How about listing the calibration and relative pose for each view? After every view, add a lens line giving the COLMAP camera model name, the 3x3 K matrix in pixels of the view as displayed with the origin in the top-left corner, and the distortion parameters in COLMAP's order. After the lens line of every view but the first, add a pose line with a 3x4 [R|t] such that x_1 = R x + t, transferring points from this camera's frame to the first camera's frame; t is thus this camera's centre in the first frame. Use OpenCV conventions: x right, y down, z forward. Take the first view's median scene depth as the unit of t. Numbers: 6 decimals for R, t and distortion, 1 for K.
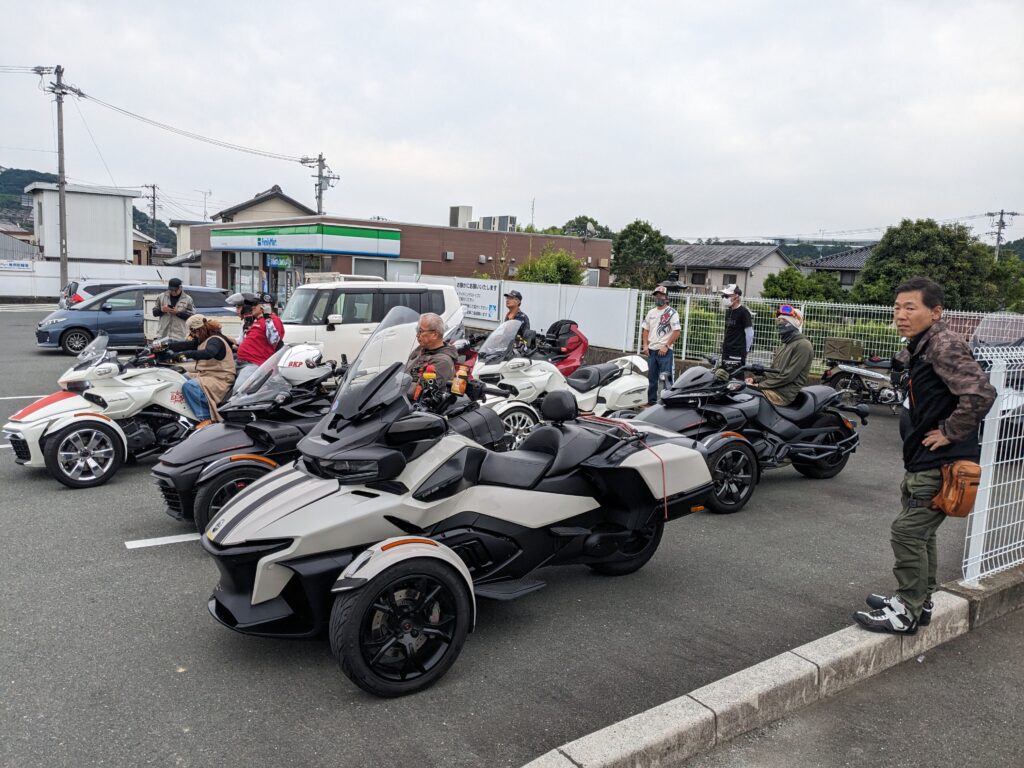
lens RADIAL K [[809.0, 0, 495.8], [0, 809.0, 381.4], [0, 0, 1]] dist [0.057642, -0.089764]
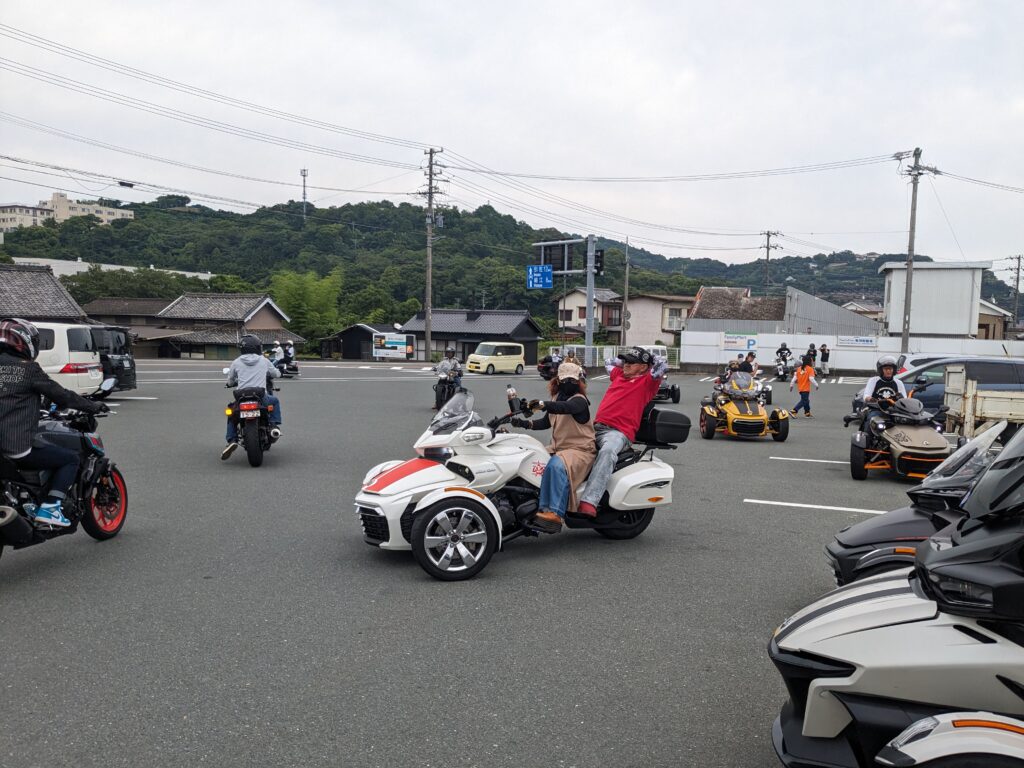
lens RADIAL K [[809.0, 0, 532.5], [0, 809.0, 395.0], [0, 0, 1]] dist [0.057642, -0.089764]
pose [[0.596996, 0.042709, -0.801106, 0.073077], [-0.104477, 0.994217, -0.024854, -0.001298], [0.795412, 0.098535, 0.598006, 0.137096]]
